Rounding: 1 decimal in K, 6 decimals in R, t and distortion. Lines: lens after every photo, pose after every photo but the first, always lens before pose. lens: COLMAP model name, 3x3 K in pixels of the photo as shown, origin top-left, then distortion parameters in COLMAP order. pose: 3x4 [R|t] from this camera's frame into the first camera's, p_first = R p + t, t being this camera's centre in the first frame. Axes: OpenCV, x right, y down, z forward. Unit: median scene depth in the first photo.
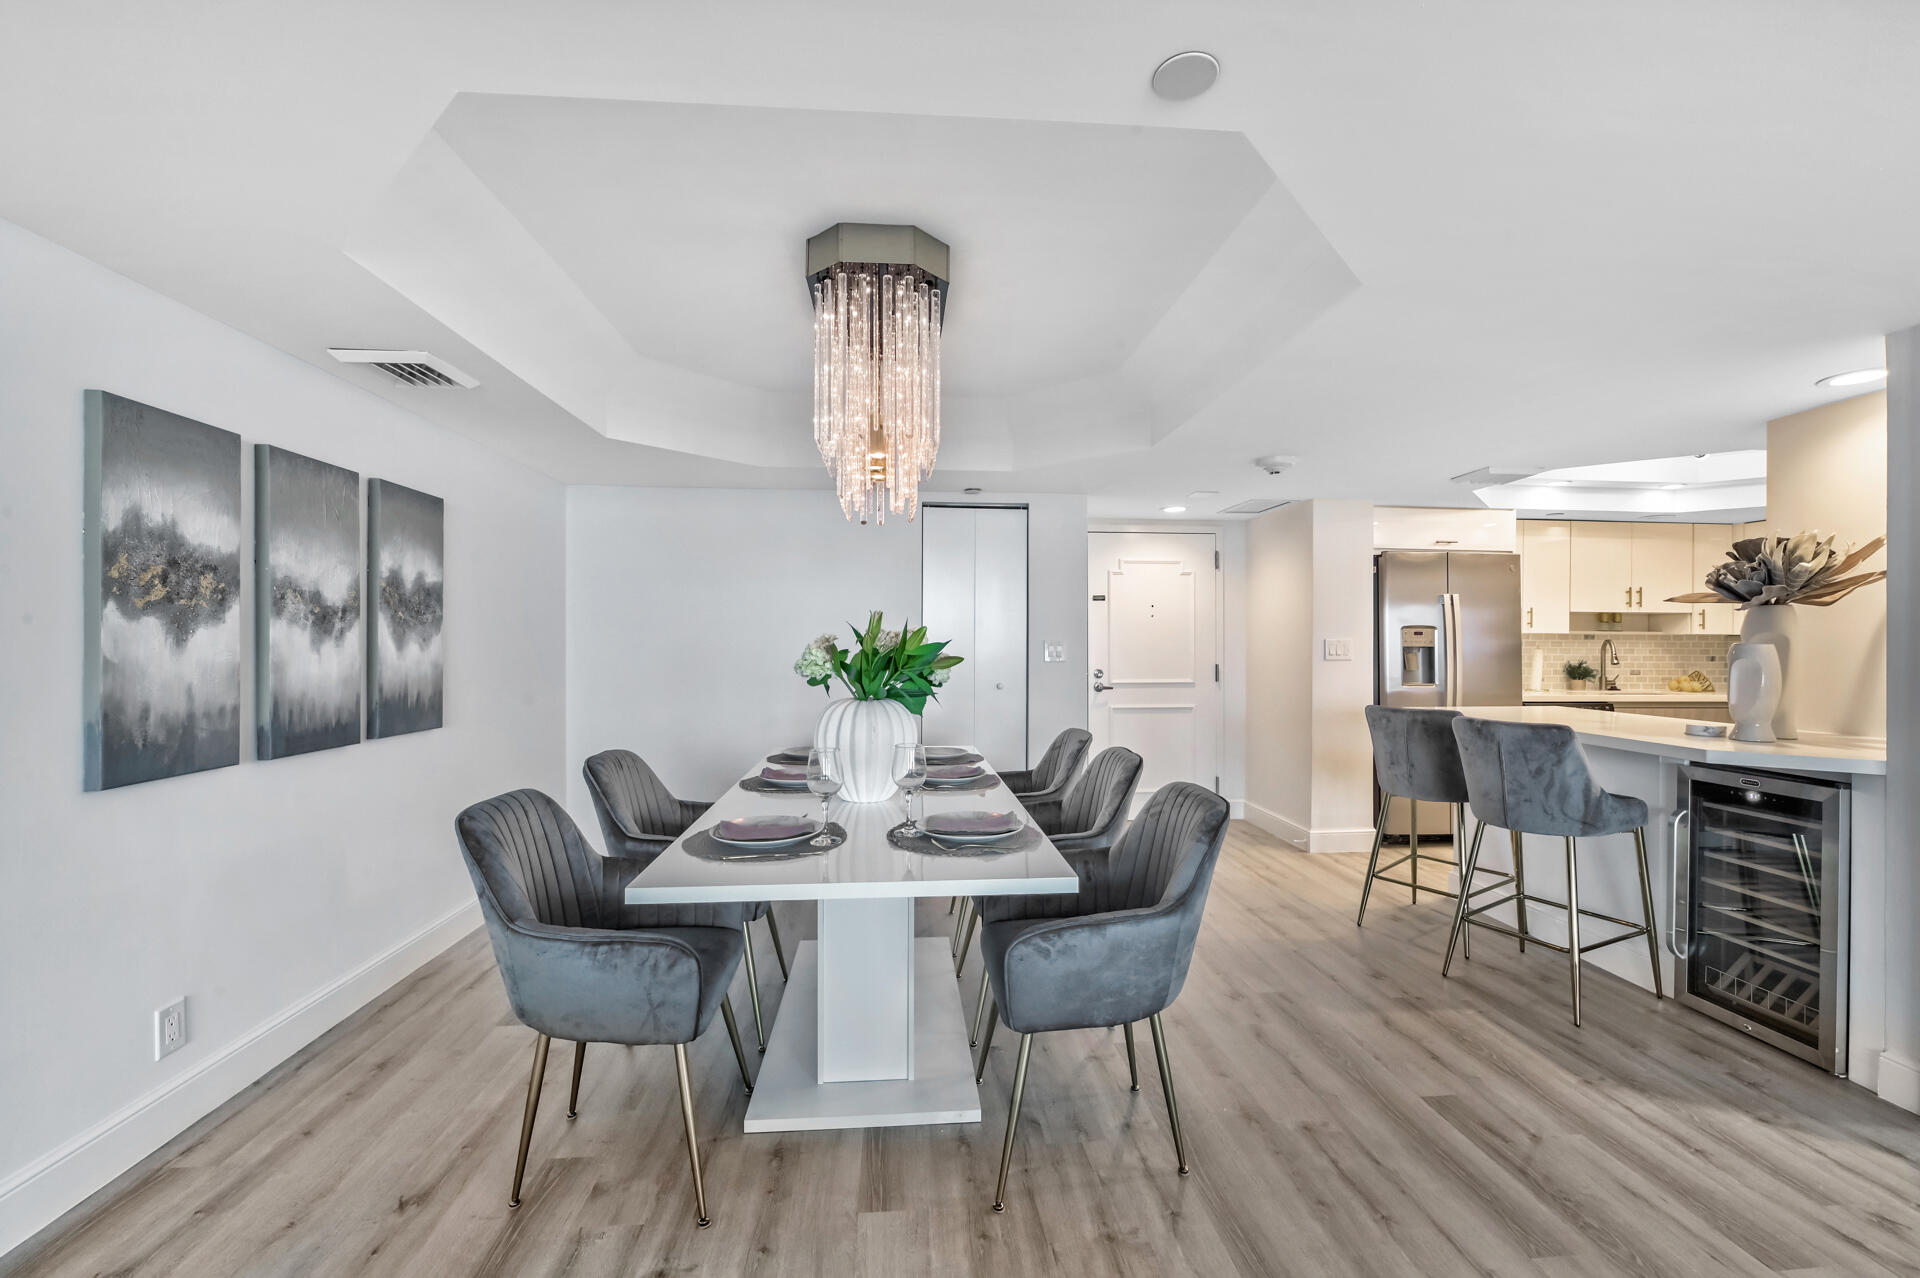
lens RADIAL K [[799.4, 0, 957.1], [0, 799.4, 656.4], [0, 0, 1]] dist [-0.006482, -0.000065]
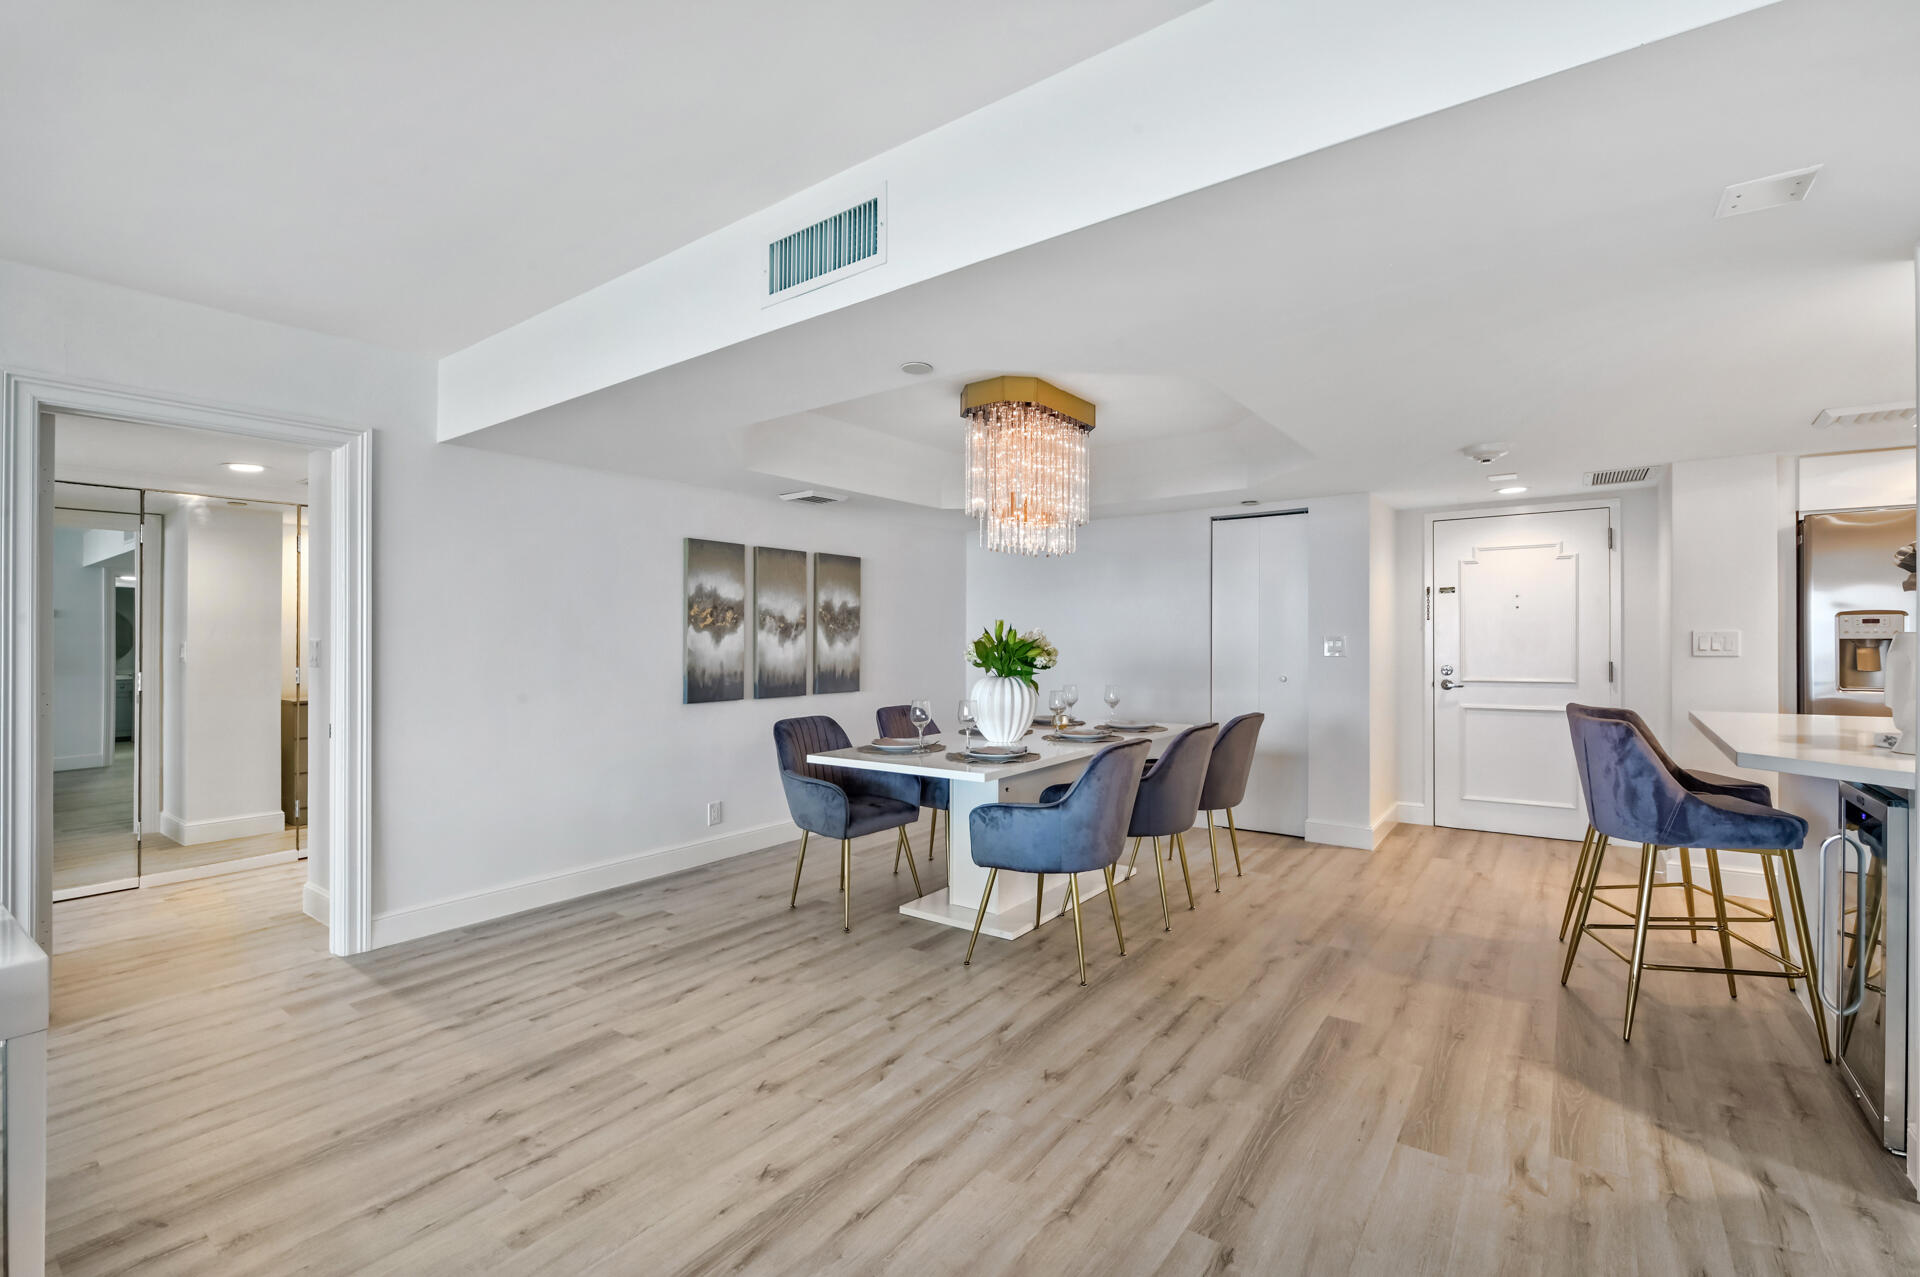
lens RADIAL K [[841.9, 0, 952.5], [0, 841.9, 643.8], [0, 0, 1]] dist [-0.004207, -0.000653]
pose [[0.754835, -0.004242, -0.655901, 0.776111], [-0.004372, 0.999924, -0.011498, 0.008494], [0.655900, 0.011547, 0.754760, -0.260699]]
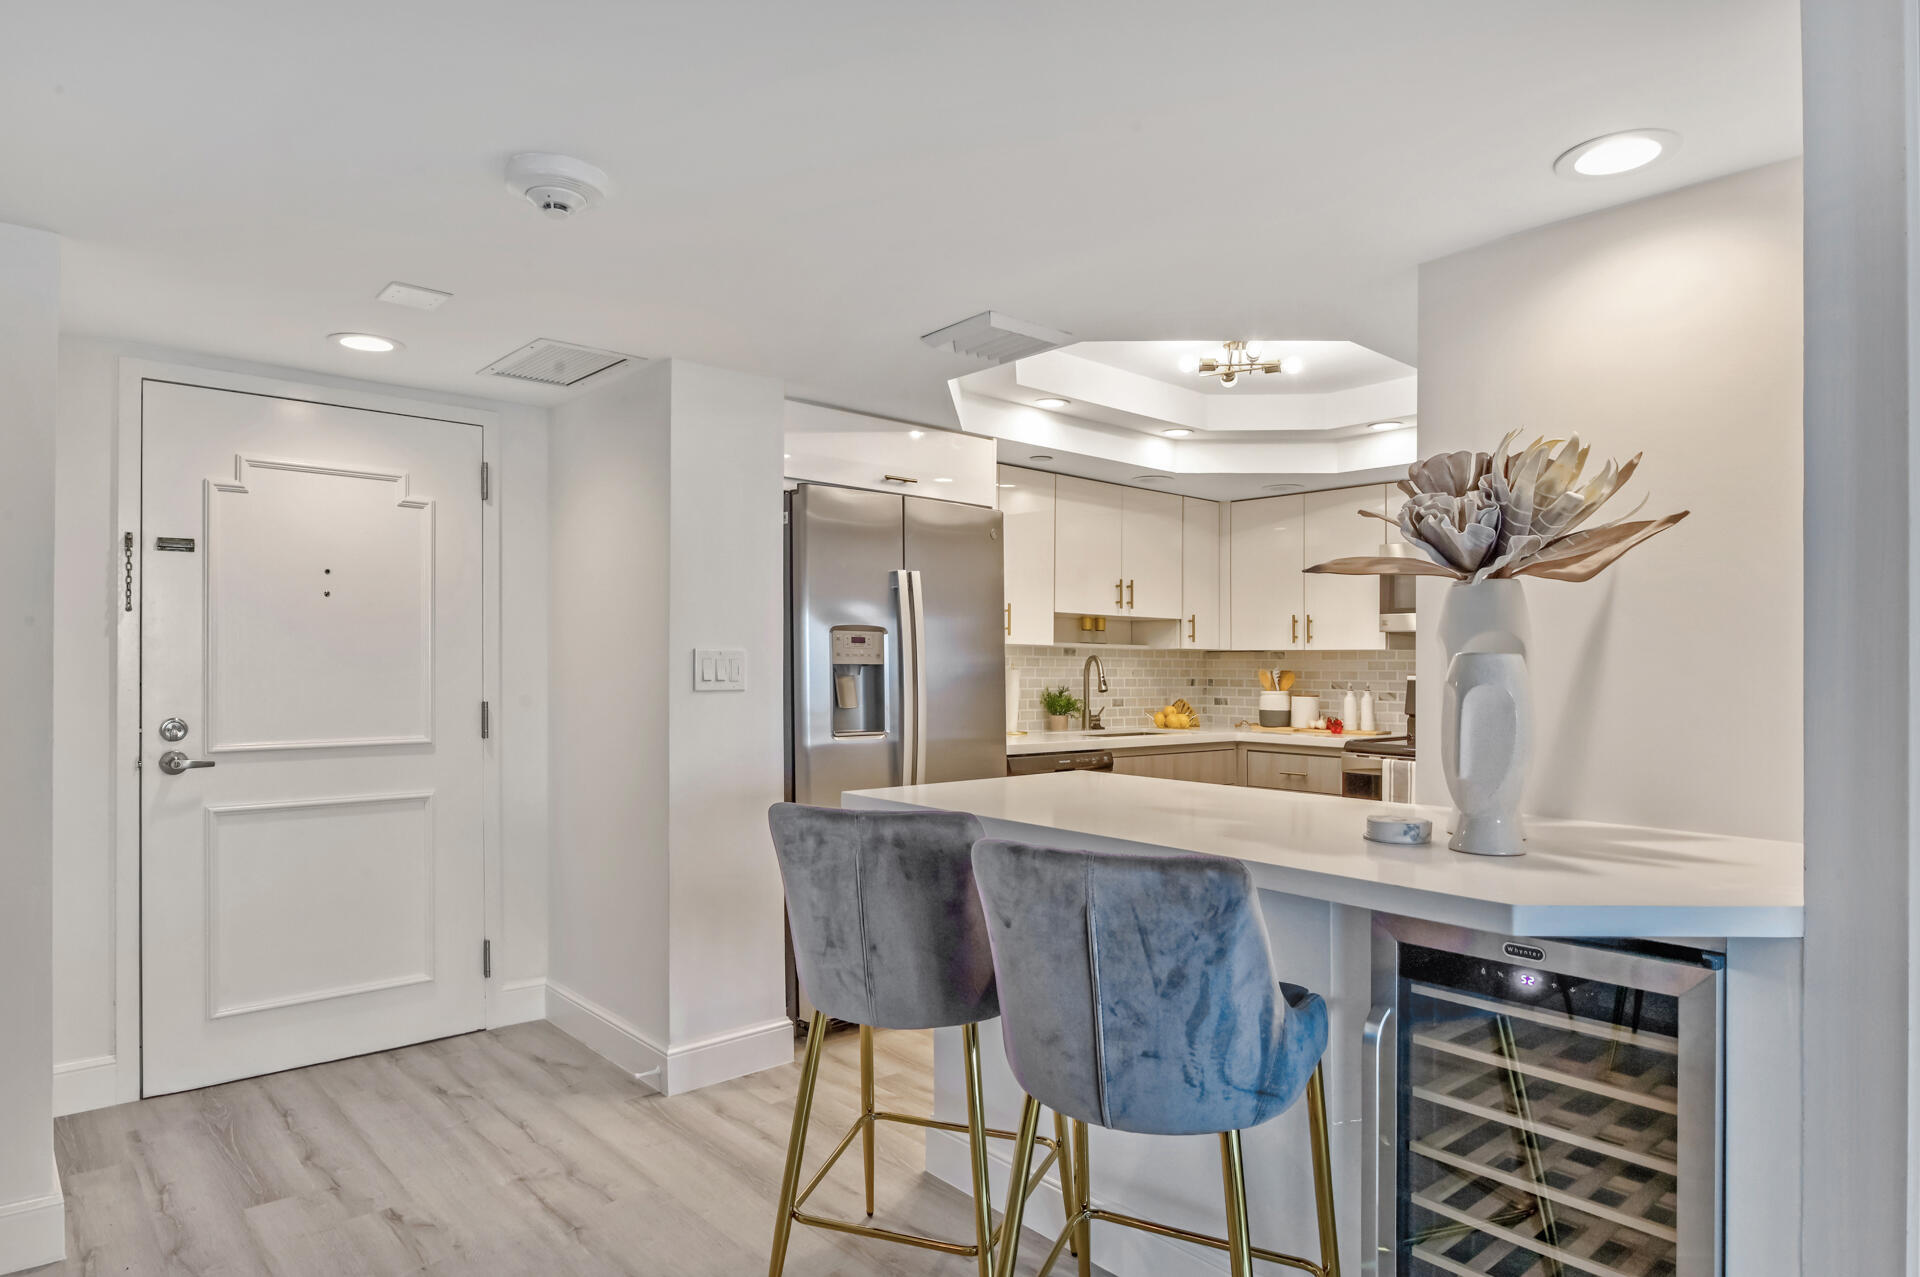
lens RADIAL K [[1110.6, 0, 981.0], [0, 1110.6, 664.9], [0, 0, 1]] dist [-0.008122, 0.001171]
pose [[0.790563, 0.002404, 0.612376, 0.314951], [0.007020, 0.999891, -0.012989, -0.002555], [-0.612341, 0.014568, 0.790460, 0.611680]]
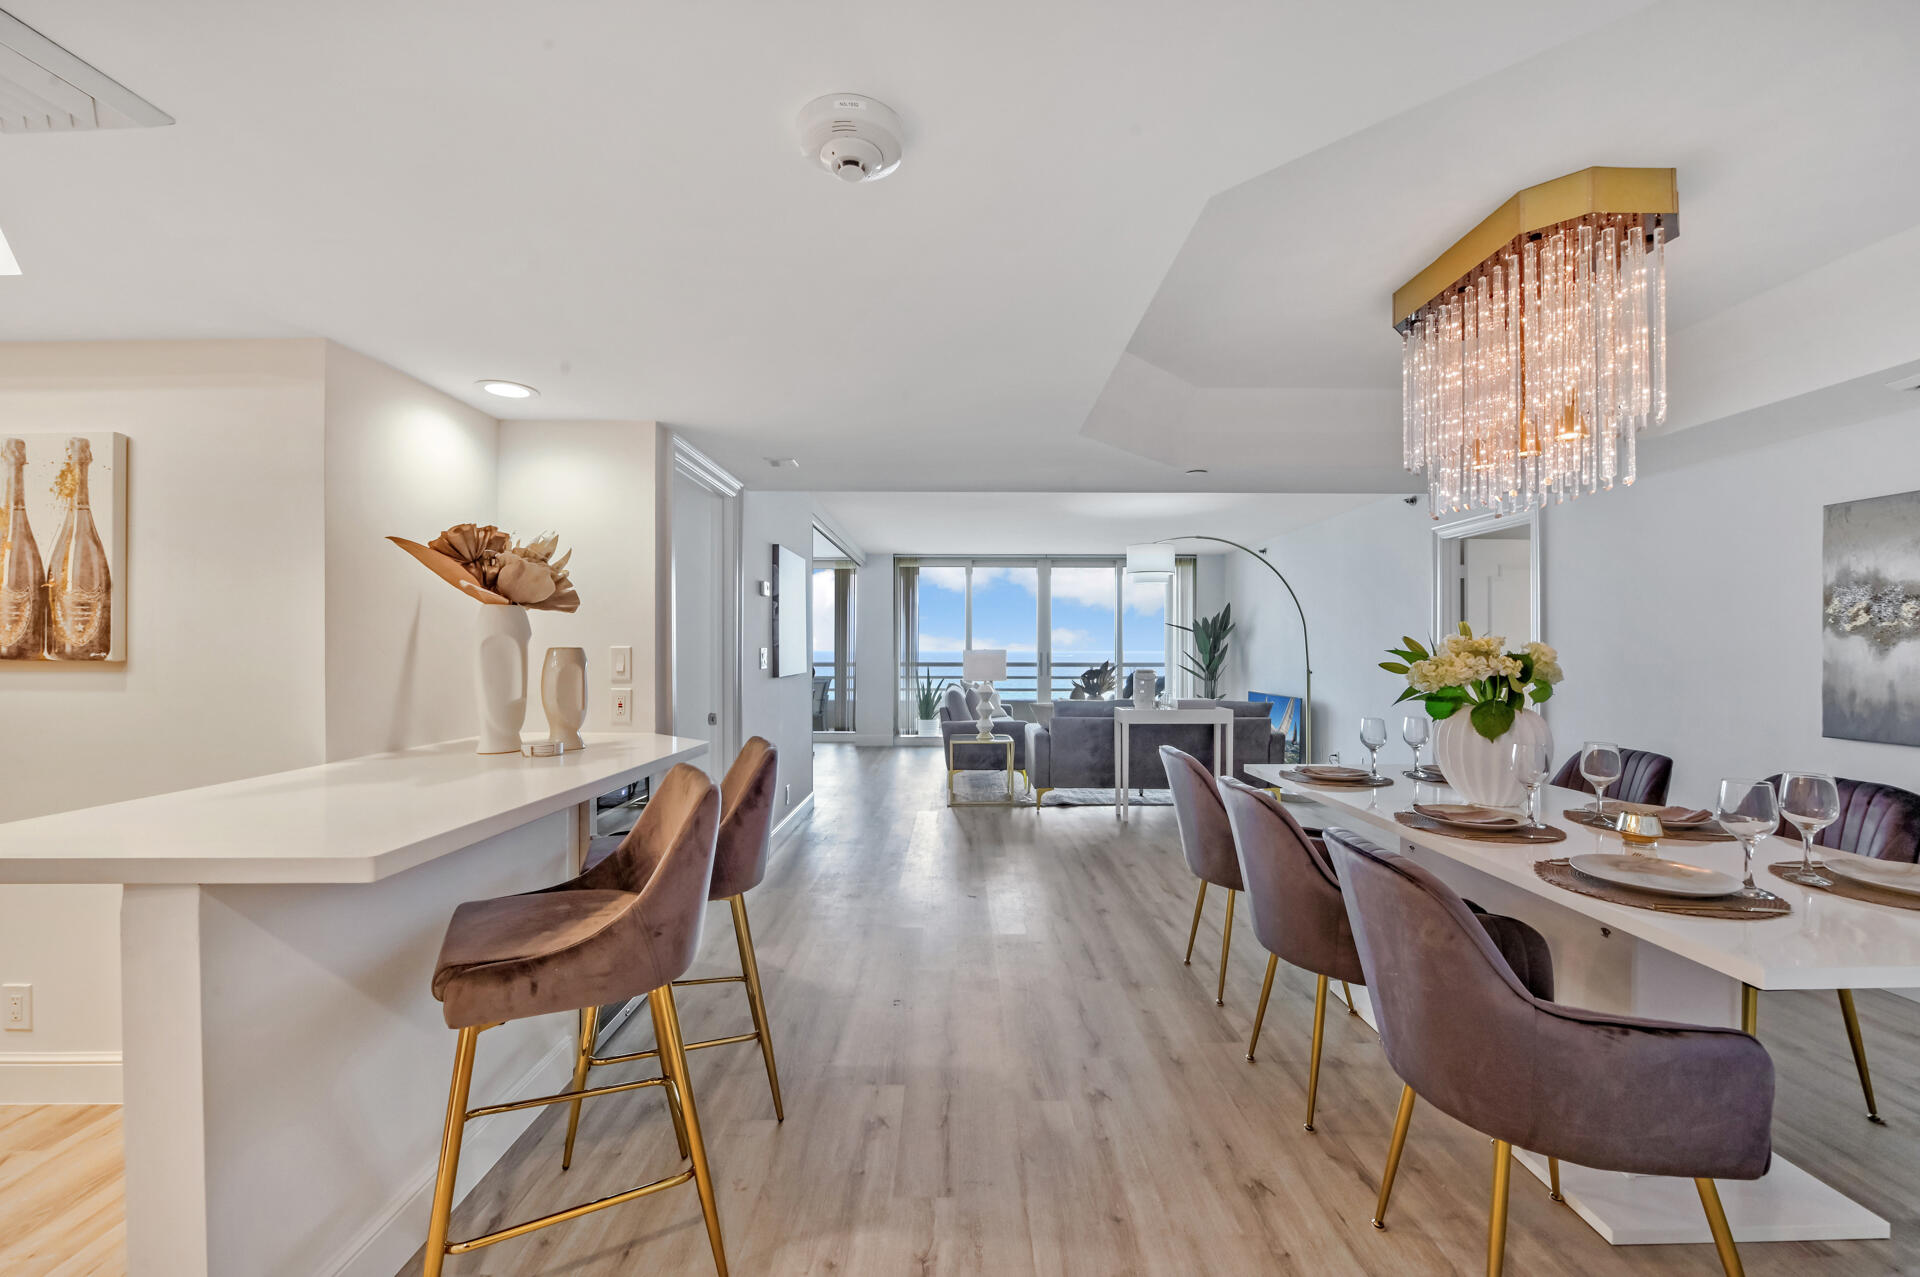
lens RADIAL K [[767.2, 0, 955.7], [0, 767.2, 646.9], [0, 0, 1]] dist [-0.007203, -0.000207]
pose [[-0.997181, -0.002620, 0.074985, 0.438471], [-0.001403, 0.999867, 0.016268, -0.032969], [-0.075018, 0.016116, -0.997052, 1.788401]]
